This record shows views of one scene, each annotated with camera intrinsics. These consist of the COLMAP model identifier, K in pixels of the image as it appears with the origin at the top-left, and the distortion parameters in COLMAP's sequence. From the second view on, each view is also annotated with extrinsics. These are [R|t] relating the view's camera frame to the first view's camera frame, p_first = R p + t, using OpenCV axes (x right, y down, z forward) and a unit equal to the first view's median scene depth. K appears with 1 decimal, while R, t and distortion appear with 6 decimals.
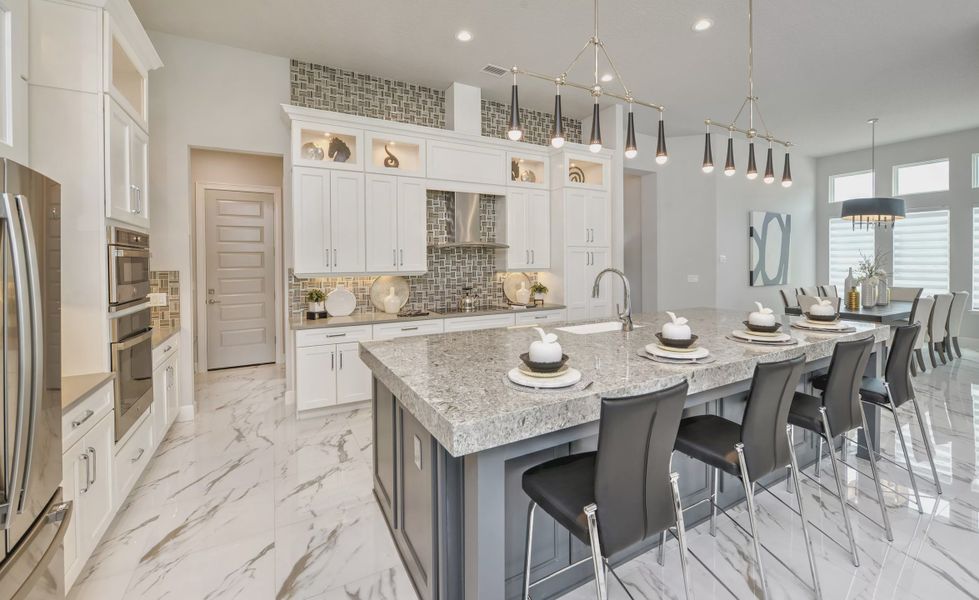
lens RADIAL K [[402.8, 0, 489.1], [0, 402.8, 263.9], [0, 0, 1]] dist [-0.014662, -0.000794]
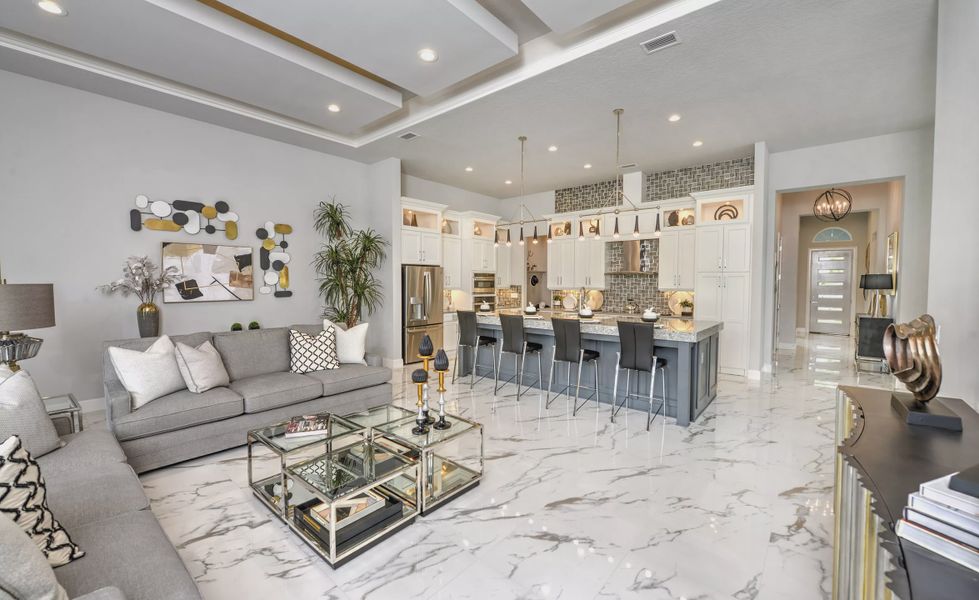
lens RADIAL K [[386.1, 0, 505.1], [0, 386.1, 298.6], [0, 0, 1]] dist [-0.011574, -0.000330]
pose [[0.376261, 0.048490, -0.925244, 1.204100], [-0.010879, 0.998792, 0.047920, -0.012619], [0.926450, -0.007965, 0.376334, -0.053345]]
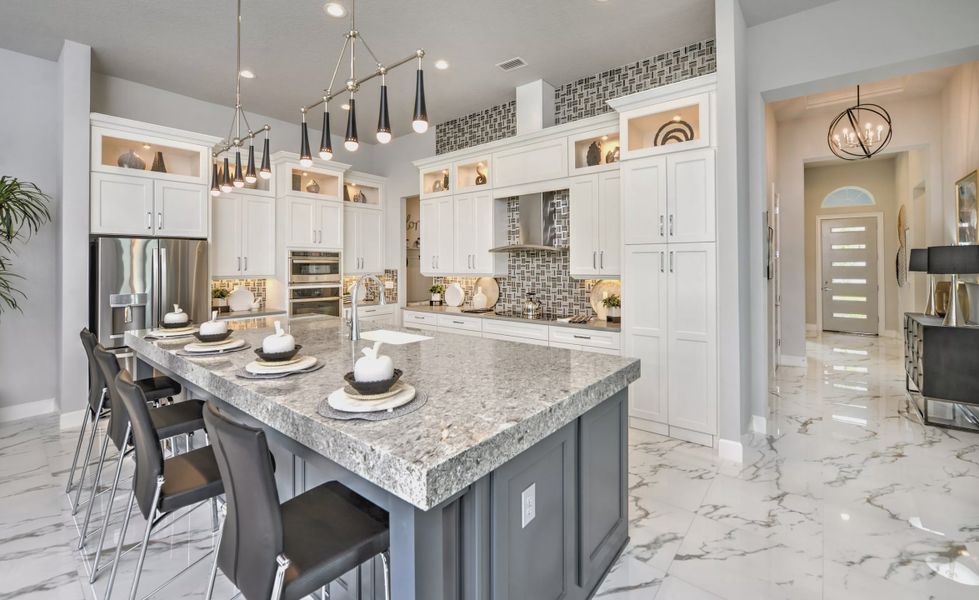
lens RADIAL K [[402.8, 0, 506.9], [0, 402.8, 261.9], [0, 0, 1]] dist [-0.014662, -0.000794]
pose [[0.392448, 0.000605, -0.919774, 0.818168], [-0.004054, 0.999991, -0.001072, -0.012992], [0.919765, 0.004149, 0.392447, 0.574150]]
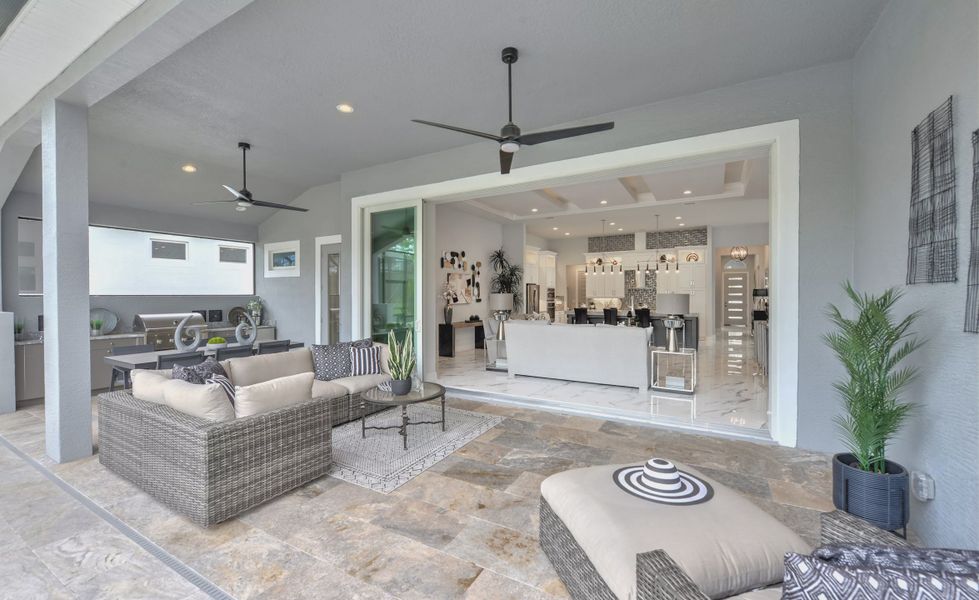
lens RADIAL K [[386.1, 0, 503.6], [0, 386.1, 296.9], [0, 0, 1]] dist [-0.011574, -0.000330]
pose [[0.540266, 0.009640, -0.841439, 1.750795], [-0.008002, 0.999948, 0.006318, 0.003761], [0.841456, 0.003320, 0.540315, -1.320707]]
